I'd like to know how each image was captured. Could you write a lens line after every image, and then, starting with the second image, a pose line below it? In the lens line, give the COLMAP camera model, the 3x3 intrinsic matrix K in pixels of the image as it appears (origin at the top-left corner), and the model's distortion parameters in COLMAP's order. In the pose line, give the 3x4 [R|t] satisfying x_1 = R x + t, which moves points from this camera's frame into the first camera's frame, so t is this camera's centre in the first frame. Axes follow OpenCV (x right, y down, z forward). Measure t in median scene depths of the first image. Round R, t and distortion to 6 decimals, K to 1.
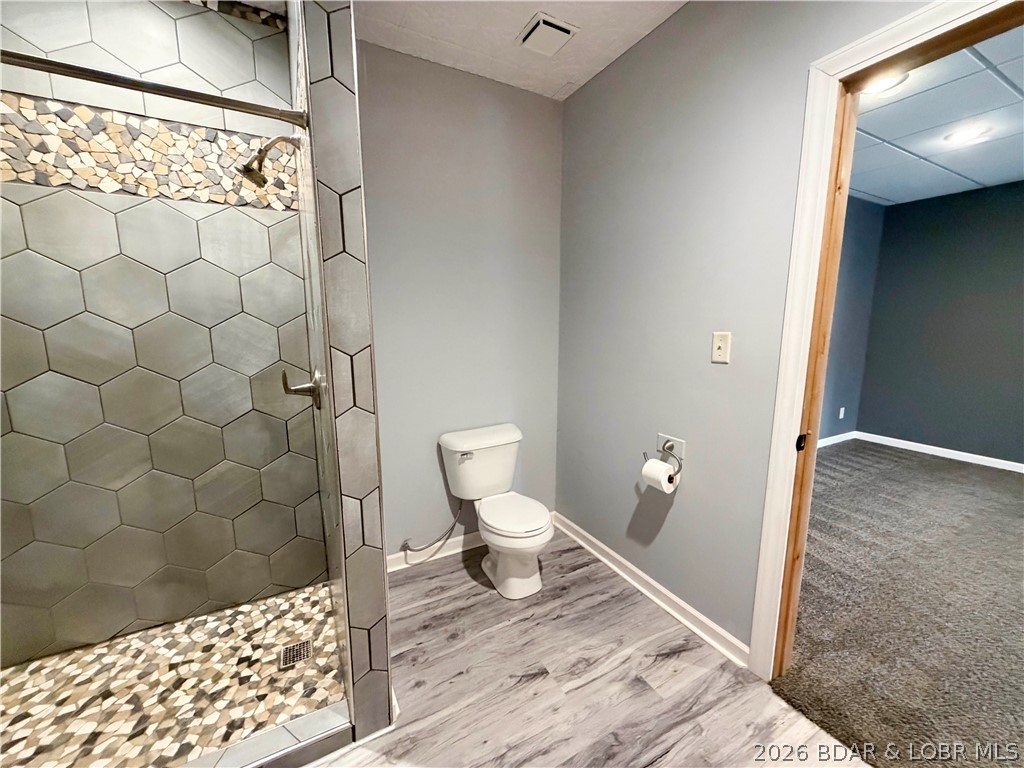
lens RADIAL K [[408.8, 0, 508.0], [0, 408.8, 386.8], [0, 0, 1]] dist [0.000714, -0.000284]
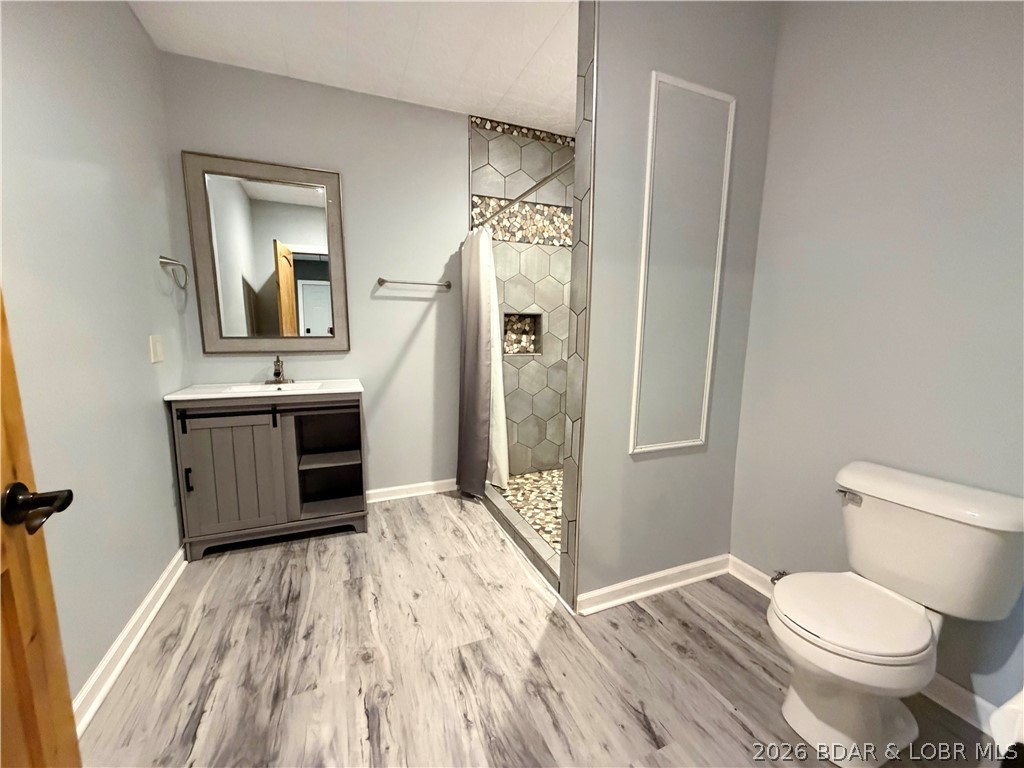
lens RADIAL K [[408.8, 0, 509.2], [0, 408.8, 386.3], [0, 0, 1]] dist [0.000714, -0.000284]
pose [[-0.097703, 0.141170, -0.985152, 0.788418], [-0.167795, 0.973381, 0.156124, -0.013467], [0.980968, 0.180557, -0.071415, 0.687736]]
